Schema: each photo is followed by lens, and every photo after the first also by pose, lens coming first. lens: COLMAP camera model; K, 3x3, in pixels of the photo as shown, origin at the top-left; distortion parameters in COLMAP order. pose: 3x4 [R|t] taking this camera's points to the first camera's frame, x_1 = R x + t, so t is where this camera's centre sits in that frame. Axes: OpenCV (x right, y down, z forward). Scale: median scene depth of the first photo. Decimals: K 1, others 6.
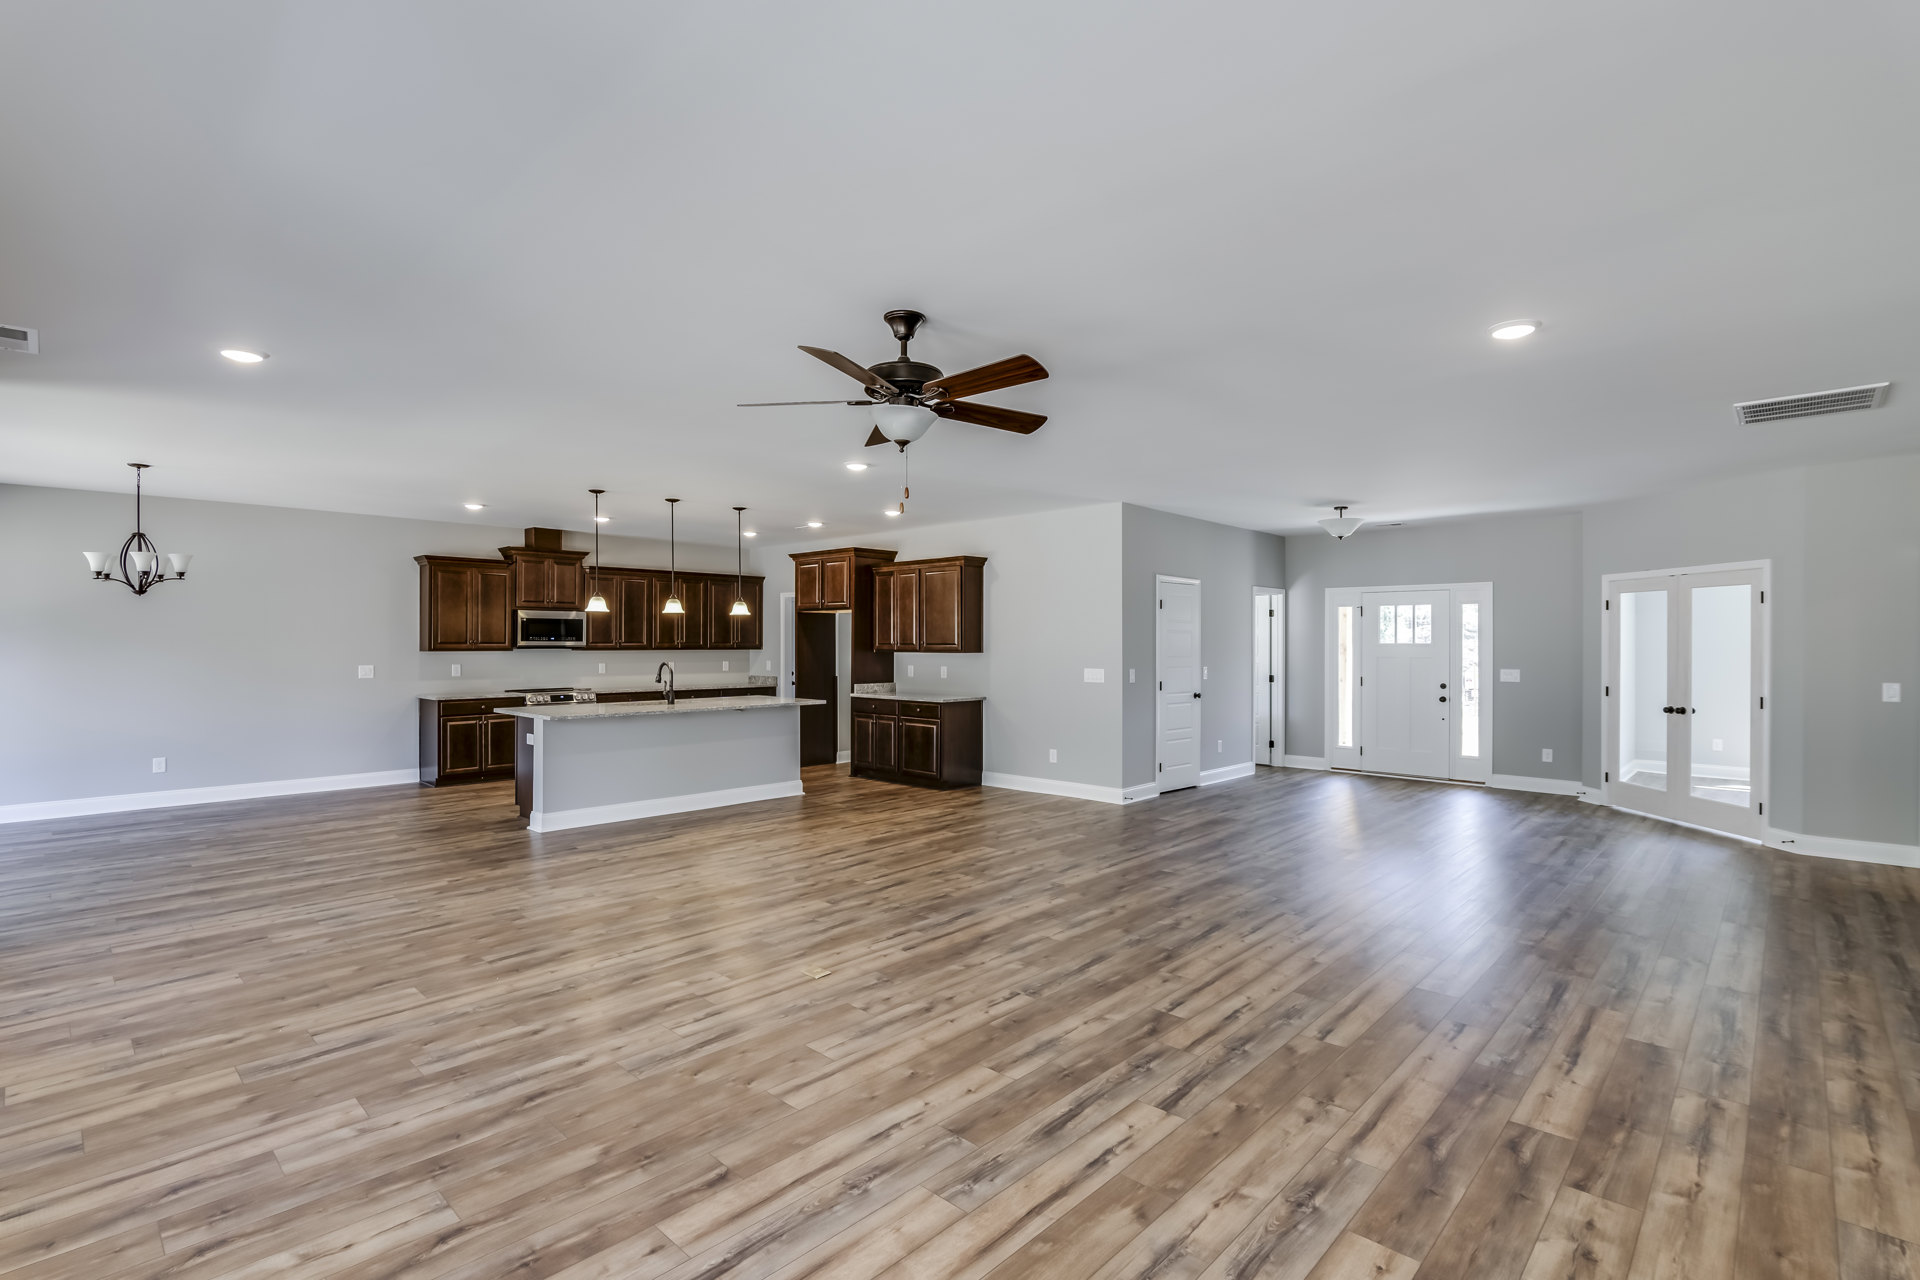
lens RADIAL K [[891.9, 0, 960.8], [0, 891.9, 641.3], [0, 0, 1]] dist [-0.019820, 0.004778]
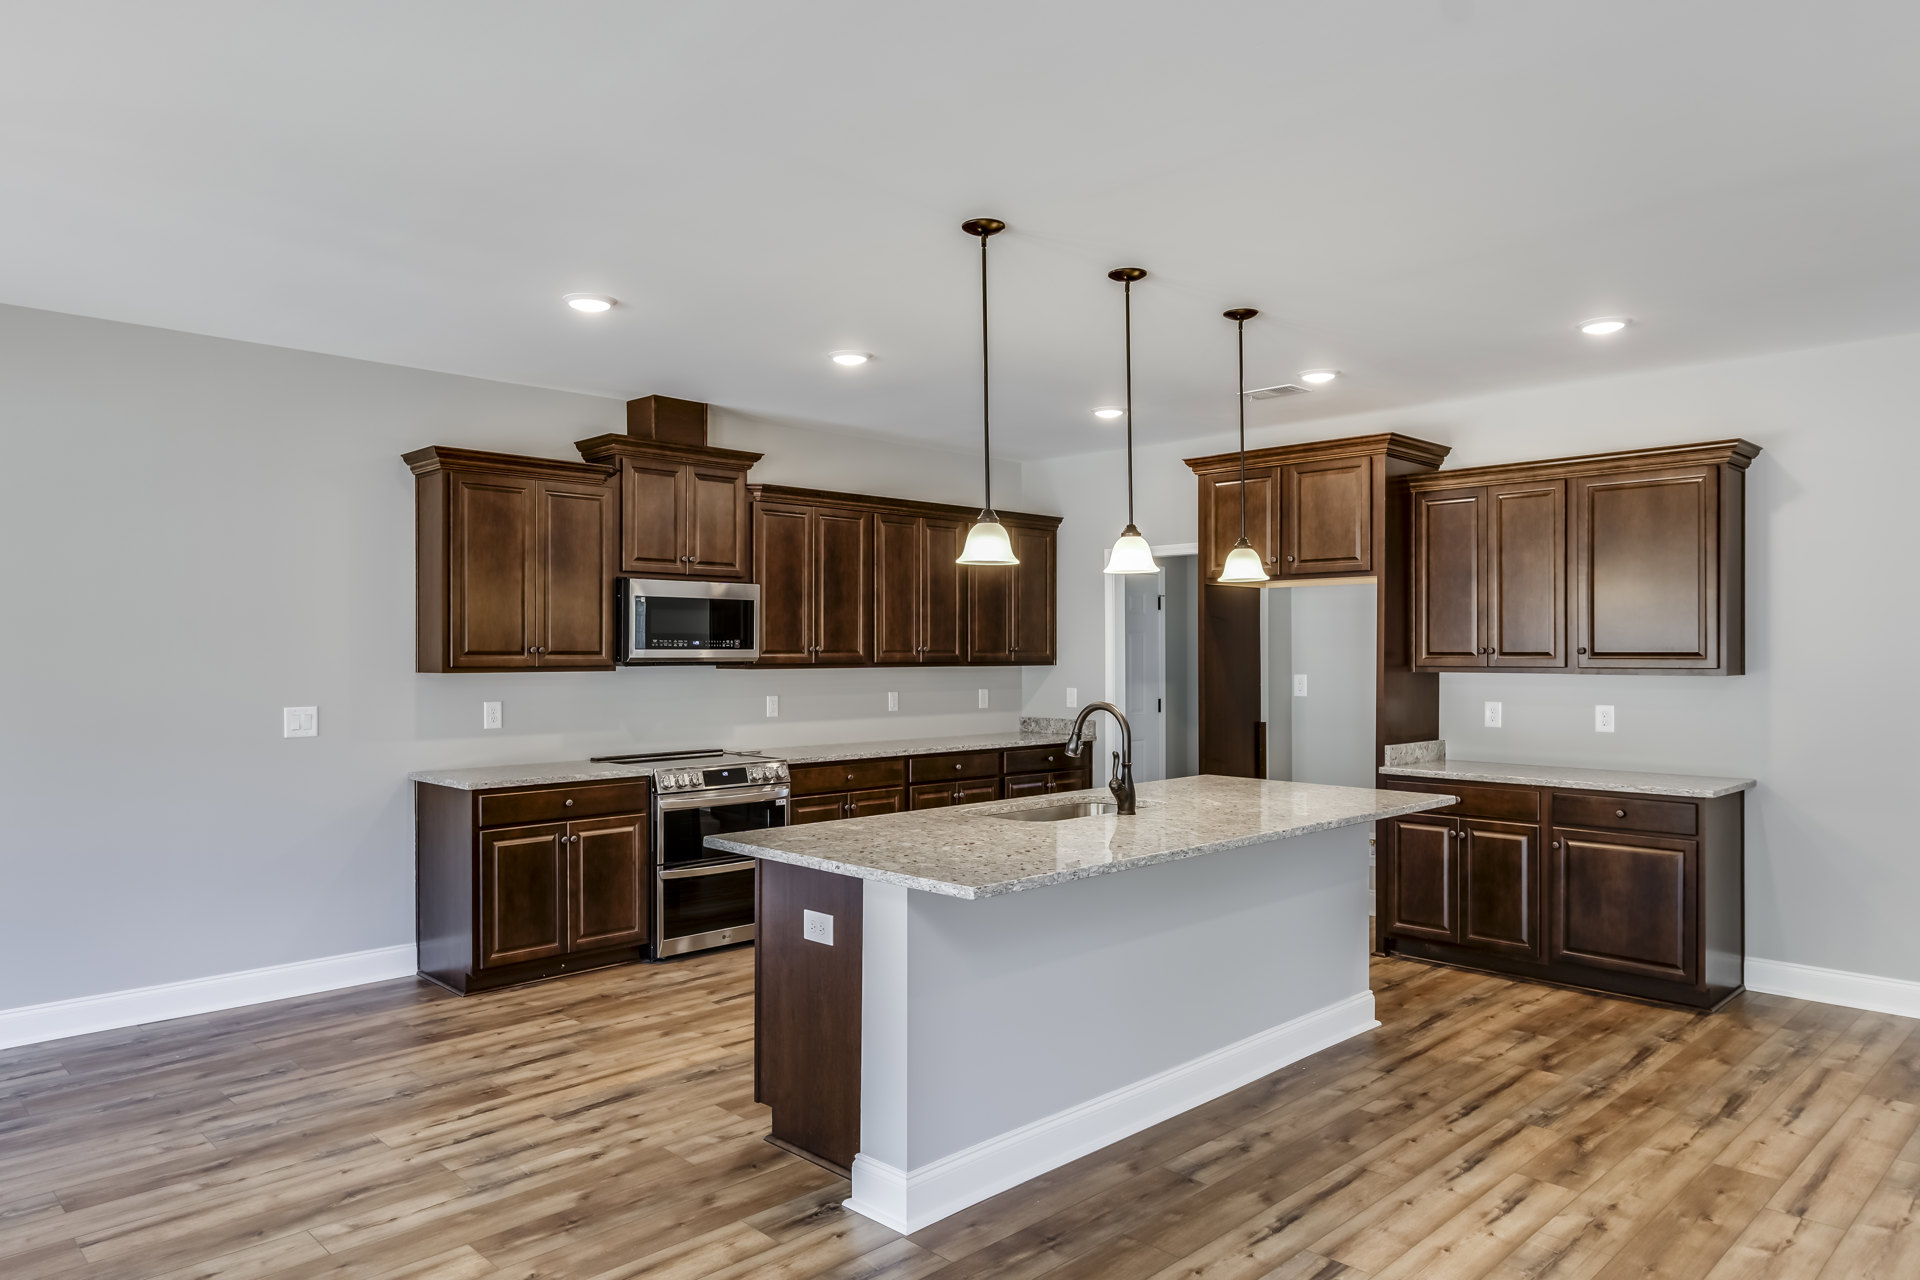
lens RADIAL K [[1246.8, 0, 959.5], [0, 1246.8, 644.5], [0, 0, 1]] dist [0.003862, 0.000042]
pose [[0.999265, -0.002251, -0.038274, -0.316953], [0.002106, 0.999990, -0.003824, 0.000431], [0.038282, 0.003740, 0.999260, 0.393893]]
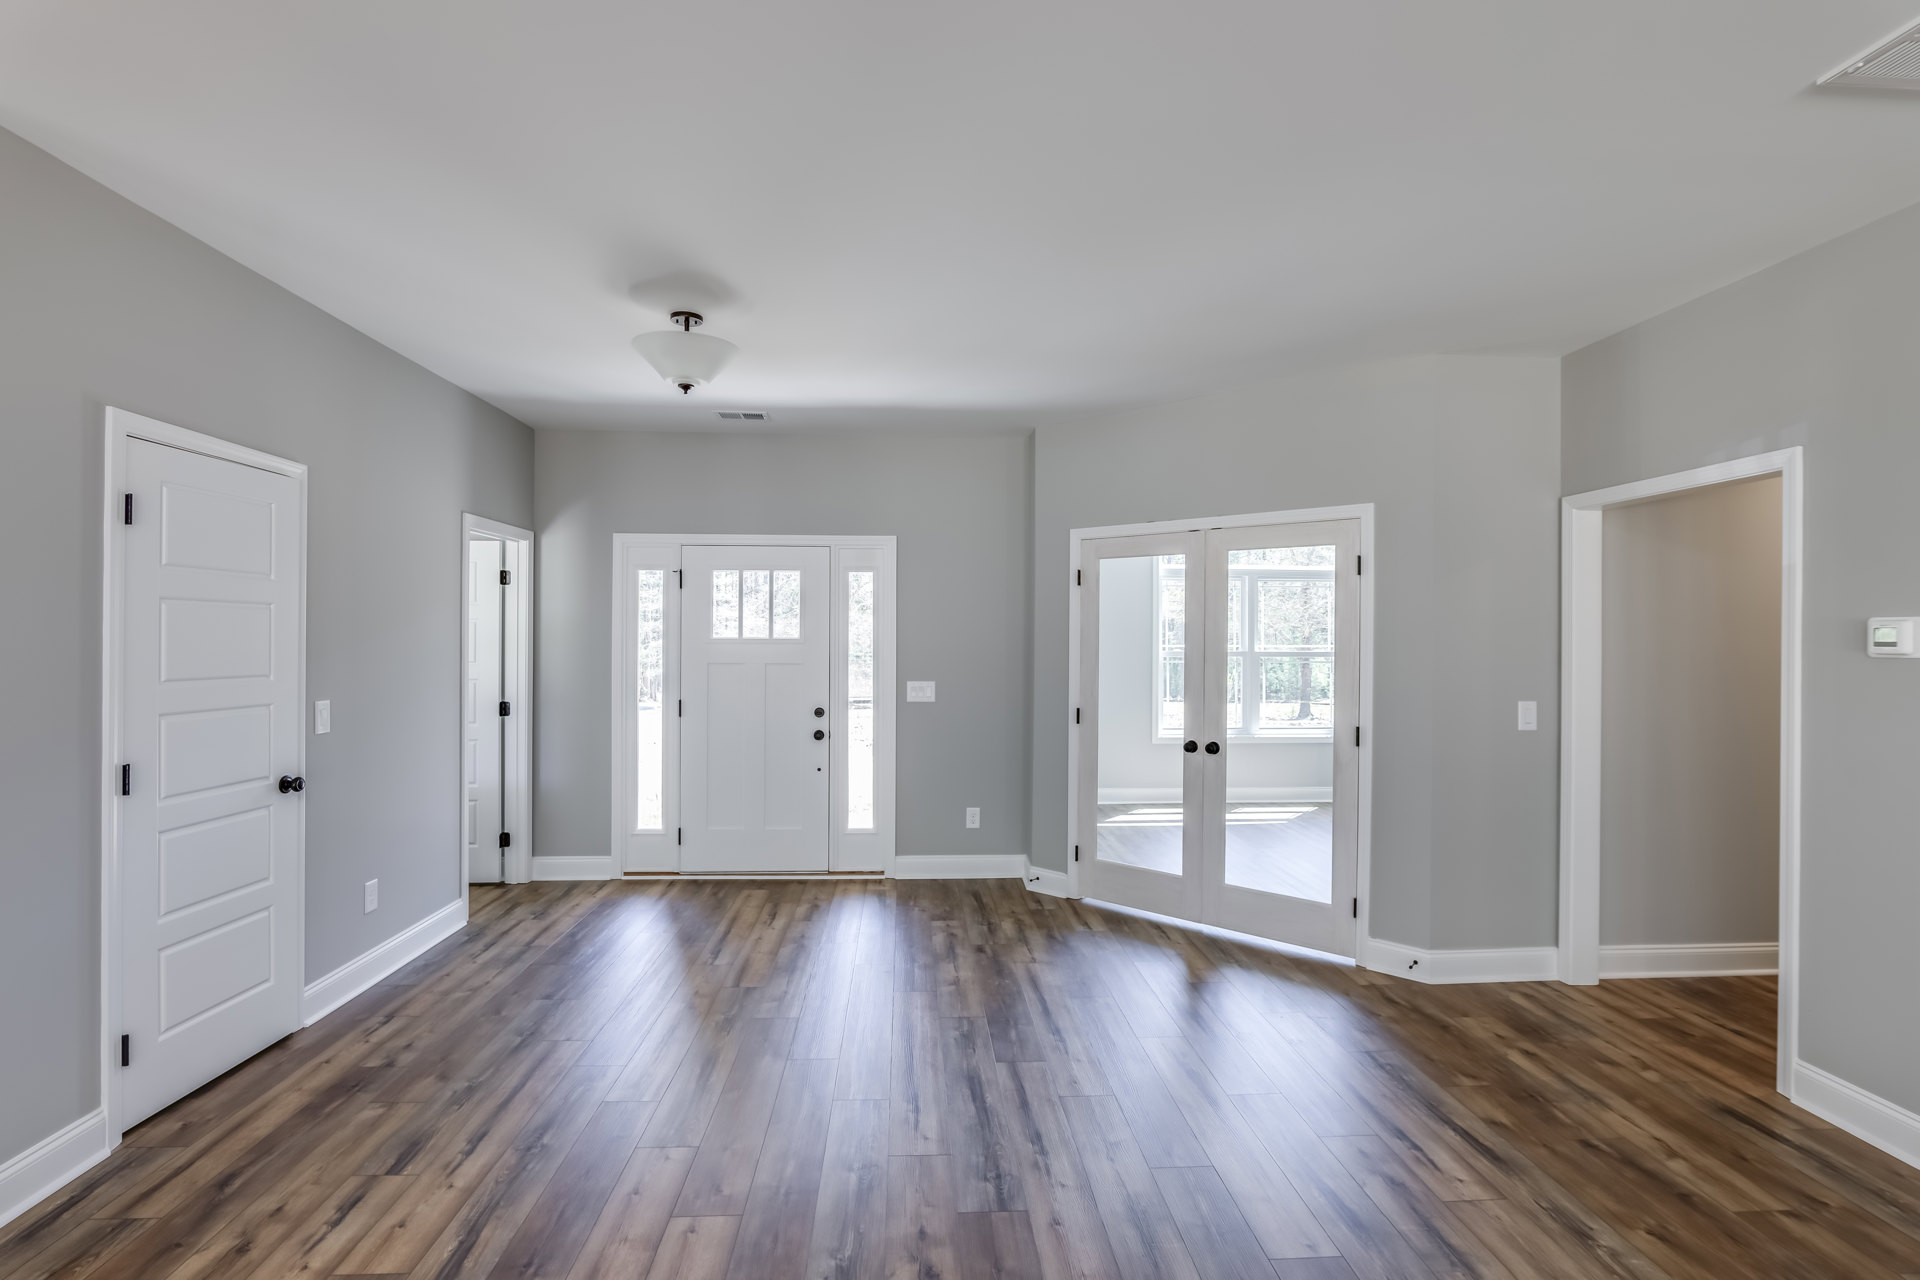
lens RADIAL K [[891.9, 0, 955.5], [0, 891.9, 636.3], [0, 0, 1]] dist [-0.019820, 0.004778]
pose [[0.687738, 0.001364, 0.725958, 0.185057], [-0.002830, 0.999996, 0.000802, 0.000236], [-0.725953, -0.002606, 0.687739, 0.542680]]
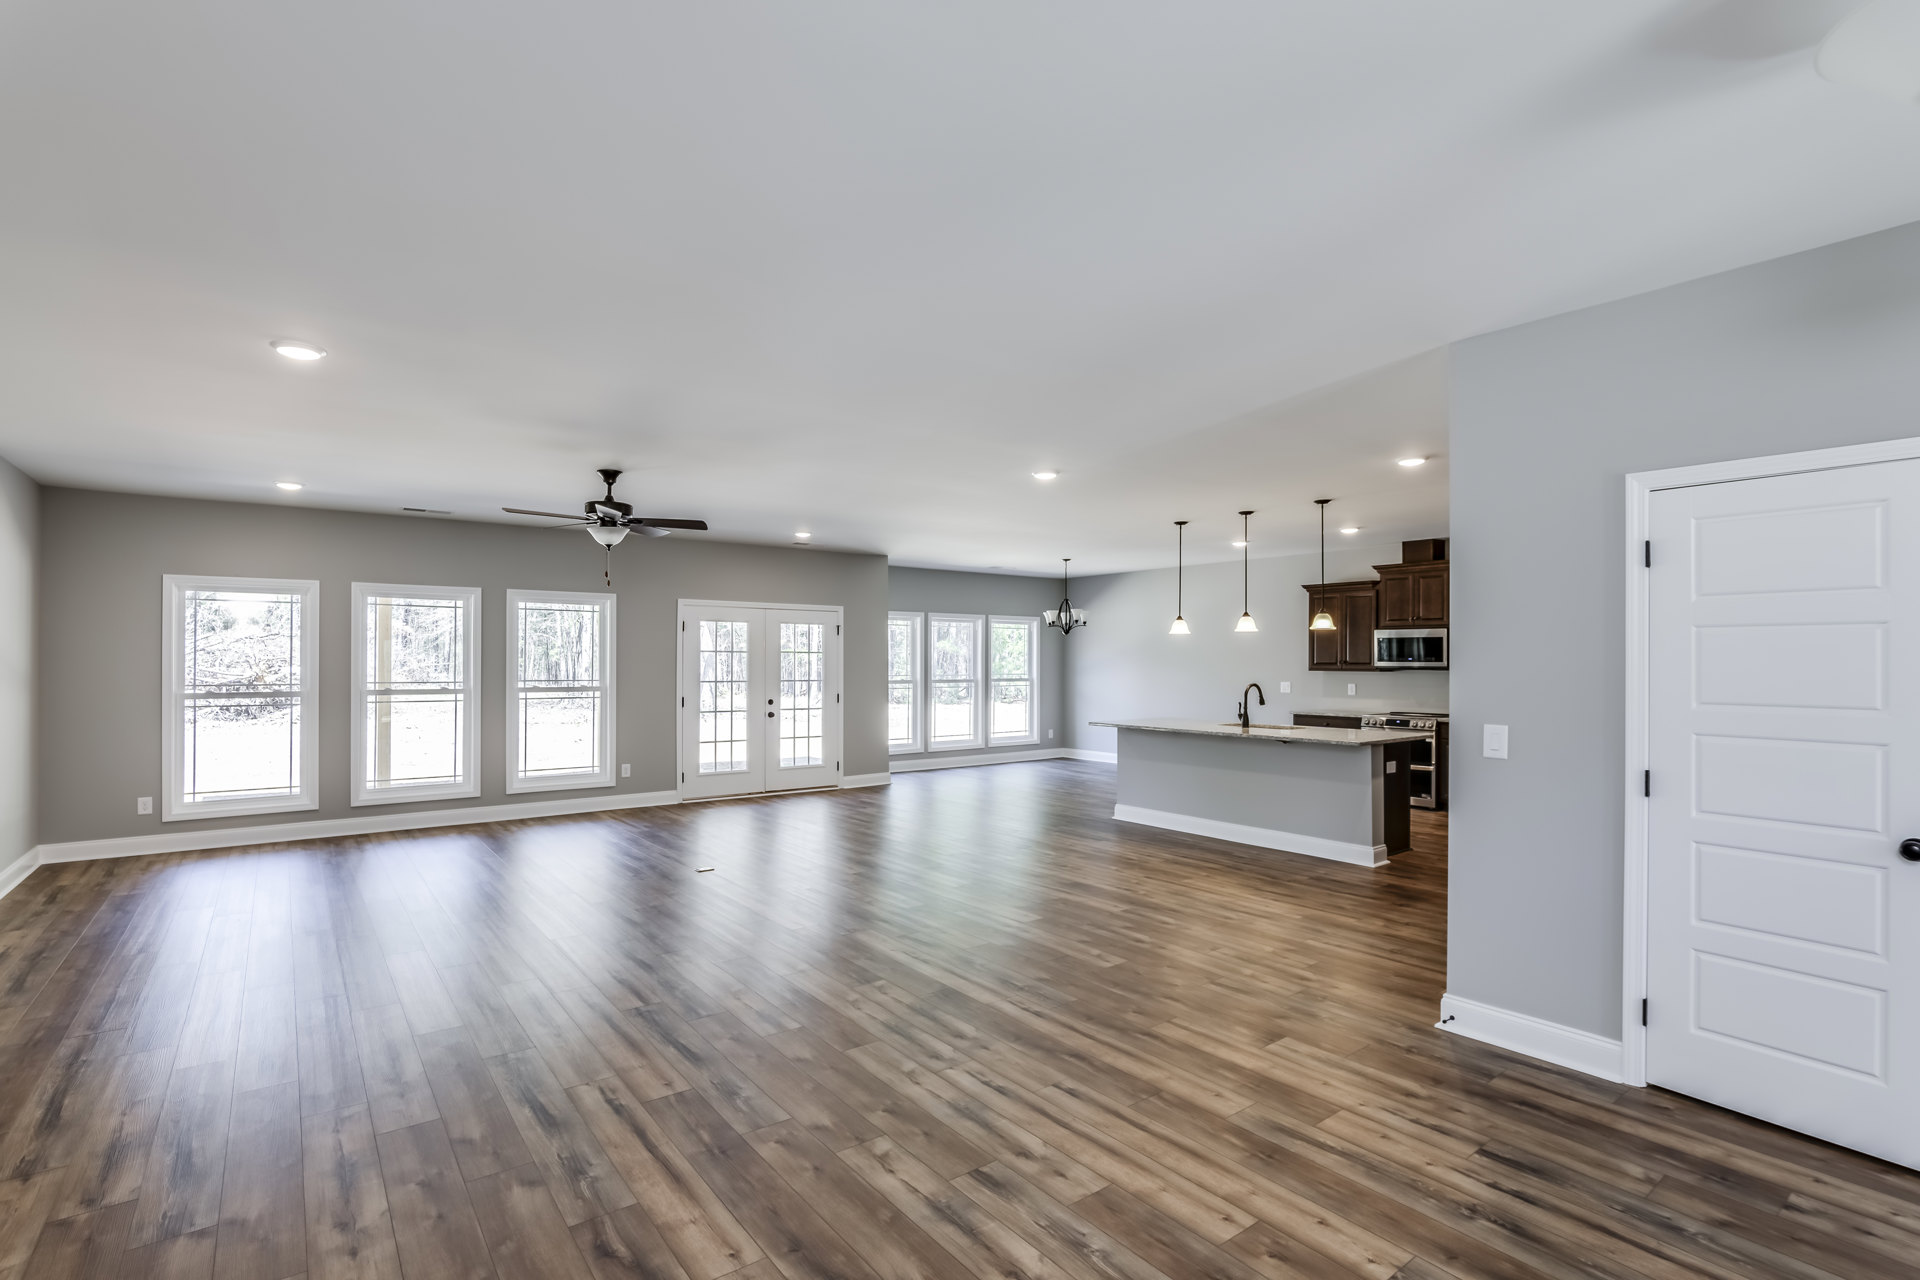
lens RADIAL K [[891.9, 0, 958.5], [0, 891.9, 650.6], [0, 0, 1]] dist [-0.019820, 0.004778]
pose [[-0.155412, -0.013474, -0.987758, 0.545267], [-0.004581, 0.999906, -0.012919, 0.002328], [0.987839, 0.002517, -0.155459, 0.708558]]
